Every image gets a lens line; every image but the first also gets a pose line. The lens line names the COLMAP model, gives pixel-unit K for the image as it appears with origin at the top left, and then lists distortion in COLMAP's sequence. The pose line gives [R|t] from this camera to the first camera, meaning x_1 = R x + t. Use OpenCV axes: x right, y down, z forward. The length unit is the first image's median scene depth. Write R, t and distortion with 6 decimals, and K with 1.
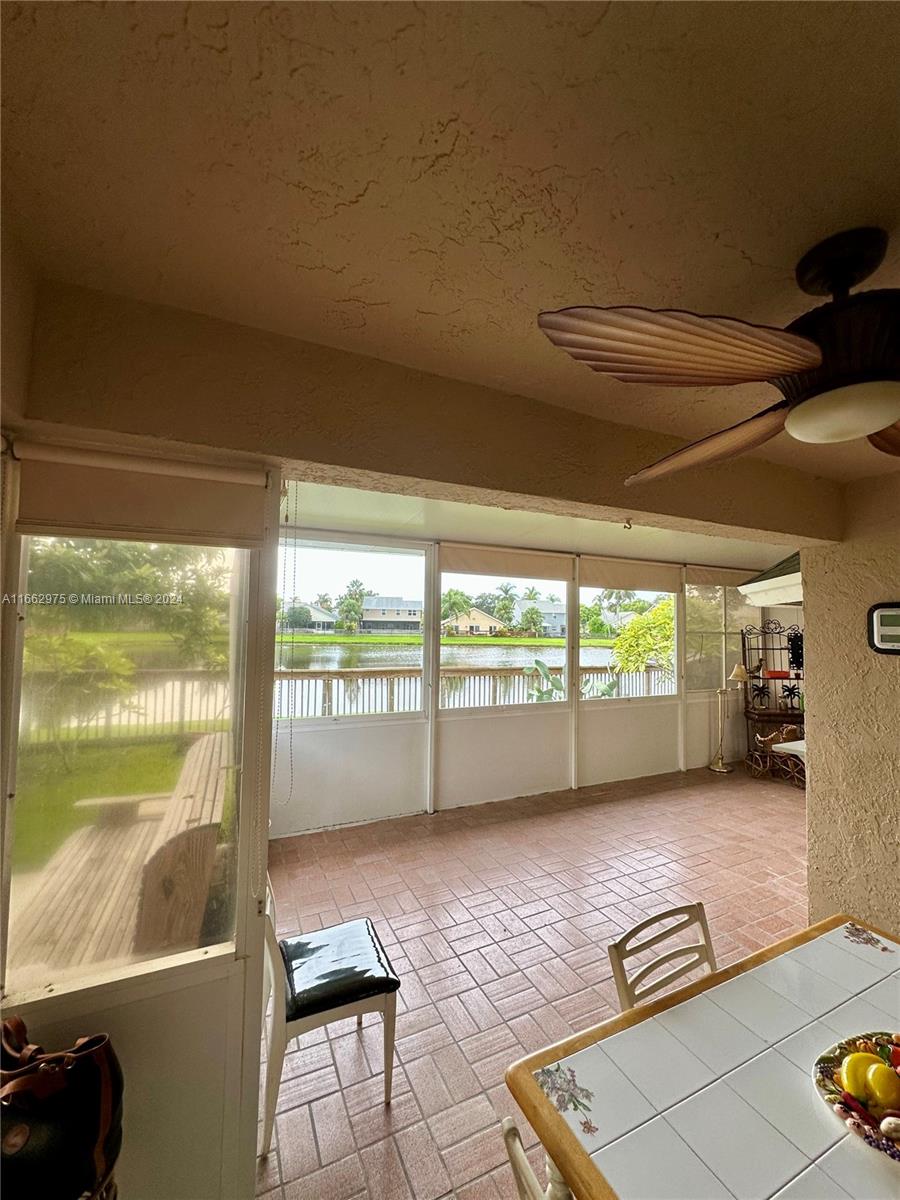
lens RADIAL K [[483.6, 0, 450.0], [0, 483.6, 600.0], [0, 0, 1]] dist [-0.001622, -0.000105]
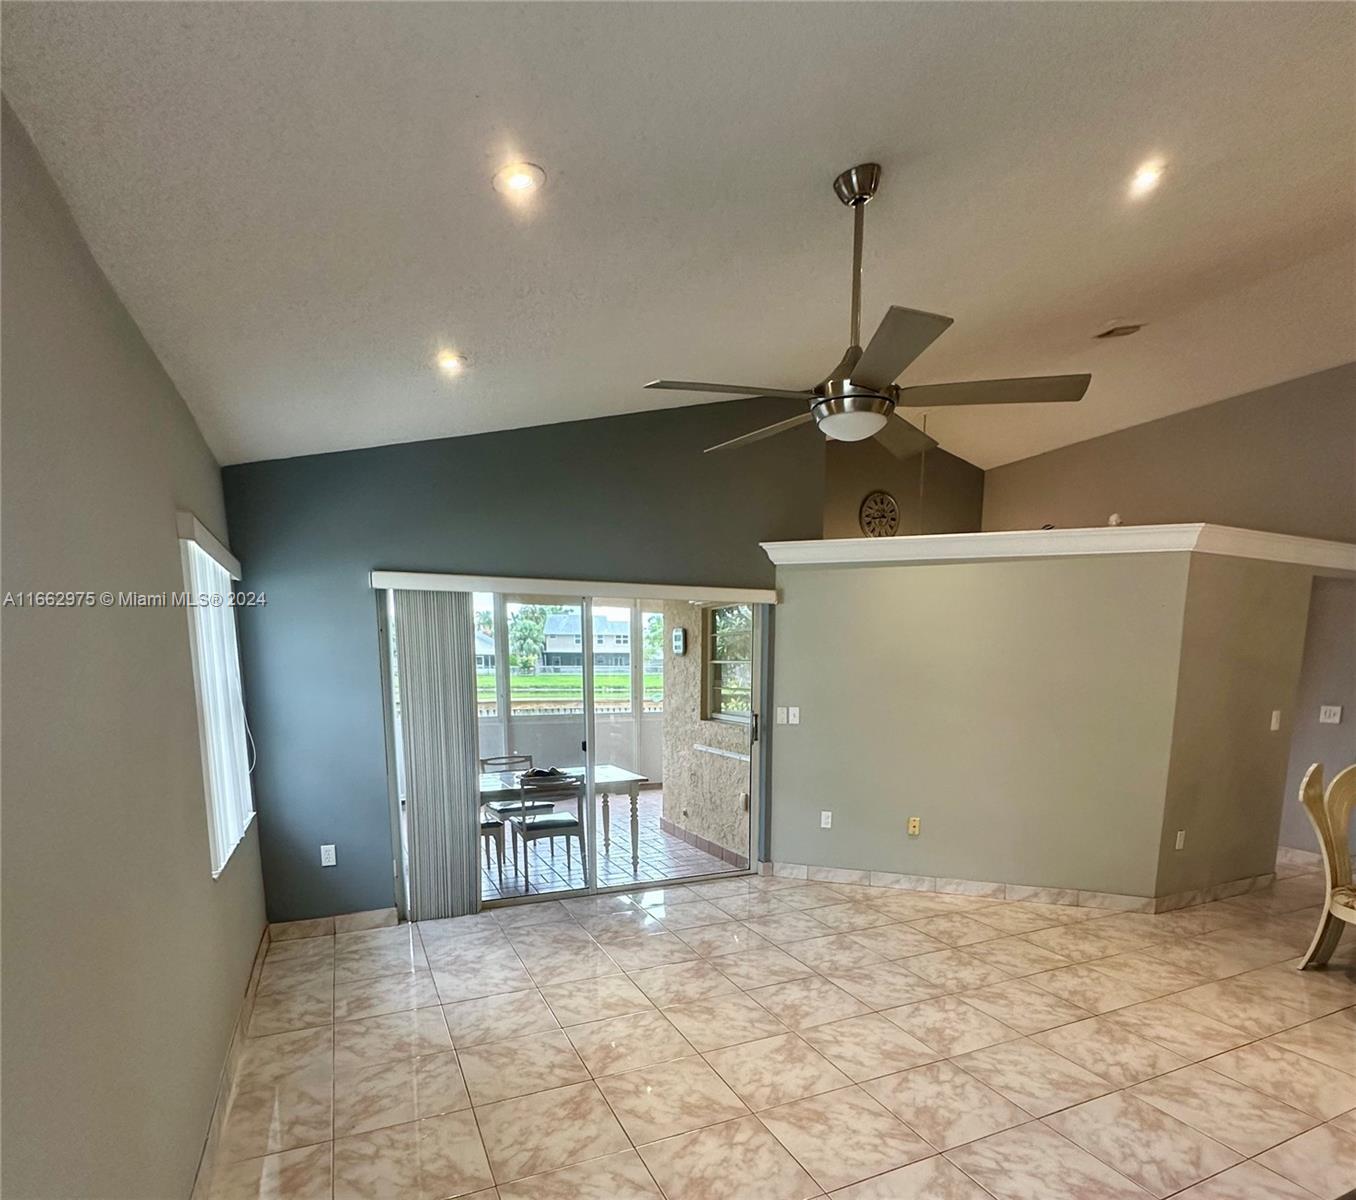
lens RADIAL K [[772.0, 0, 678.0], [0, 772.0, 600.0], [0, 0, 1]] dist [0.000371, 0.000052]
pose [[0.999496, -0.024718, -0.019920, 0.176527], [0.024241, 0.999423, -0.023799, 0.007912], [0.020496, 0.023304, 0.999518, -0.332818]]
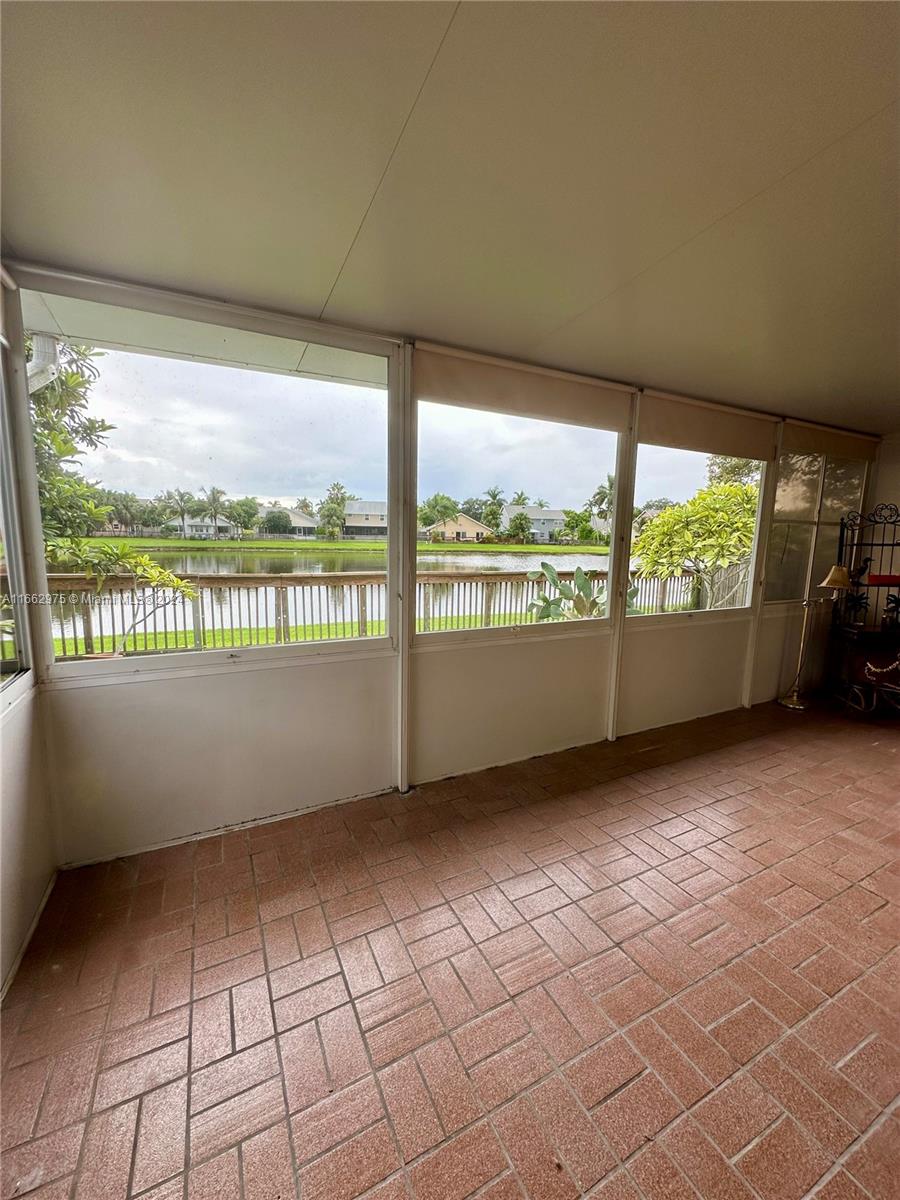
lens RADIAL K [[483.6, 0, 450.0], [0, 483.6, 600.0], [0, 0, 1]] dist [-0.001622, -0.000105]
pose [[0.999581, -0.000641, 0.028932, 0.001538], [-0.004867, 0.981791, 0.189903, 0.029607], [-0.028527, -0.189965, 0.981376, 0.181703]]
